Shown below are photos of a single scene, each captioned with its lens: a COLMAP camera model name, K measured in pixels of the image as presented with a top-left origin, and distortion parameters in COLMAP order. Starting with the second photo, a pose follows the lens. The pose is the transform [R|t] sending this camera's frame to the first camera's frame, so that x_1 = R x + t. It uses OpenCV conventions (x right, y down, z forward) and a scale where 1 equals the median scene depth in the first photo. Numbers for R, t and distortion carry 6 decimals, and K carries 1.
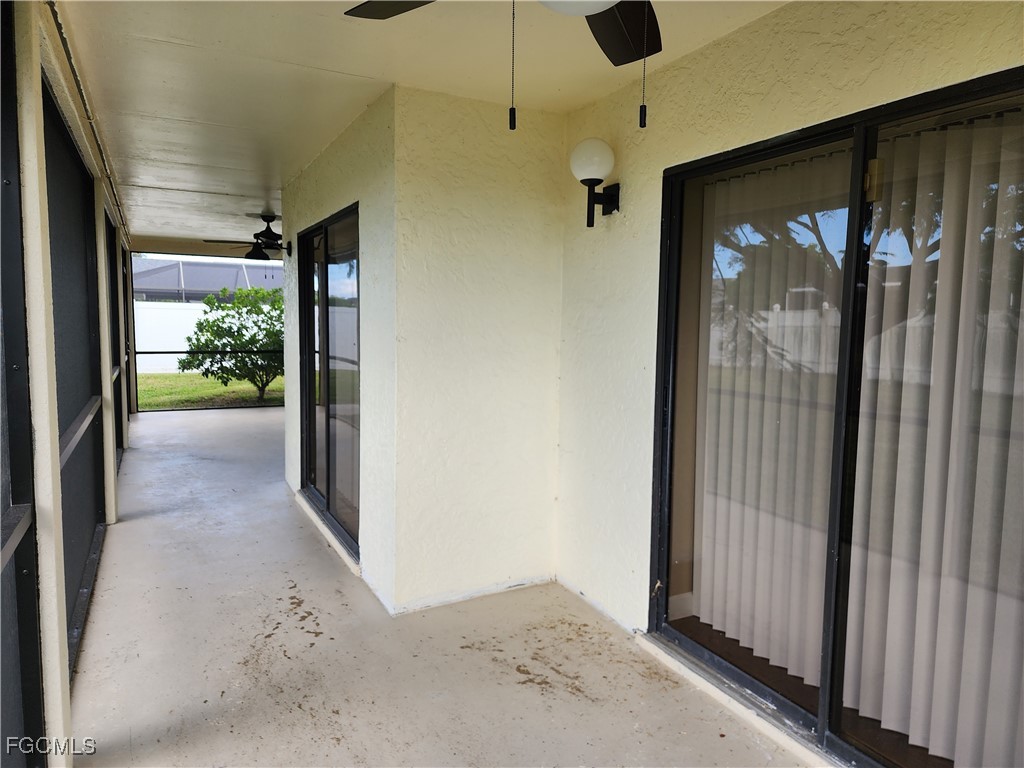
lens RADIAL K [[679.9, 0, 511.5], [0, 679.9, 379.7], [0, 0, 1]] dist [0.083784, -0.073549]
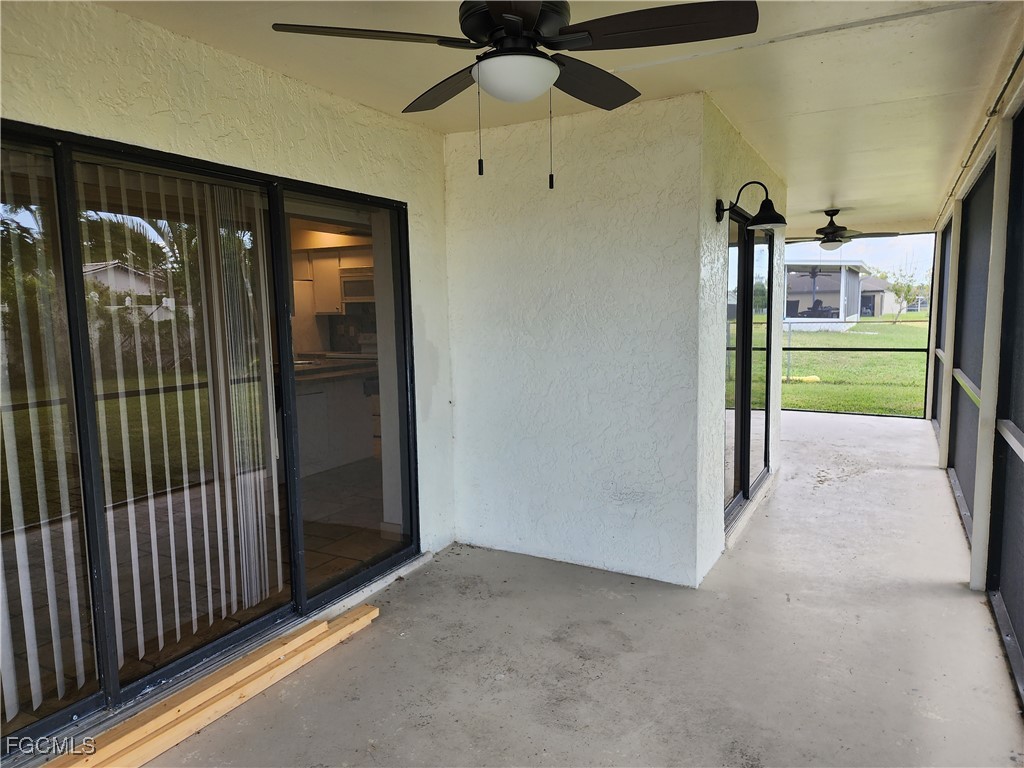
lens RADIAL K [[679.9, 0, 511.5], [0, 679.9, 379.7], [0, 0, 1]] dist [0.083784, -0.073549]
pose [[-0.557613, -0.097781, 0.824322, -0.896877], [0.081976, 0.981697, 0.171901, -0.186261], [-0.826043, 0.163429, -0.539392, 1.788890]]
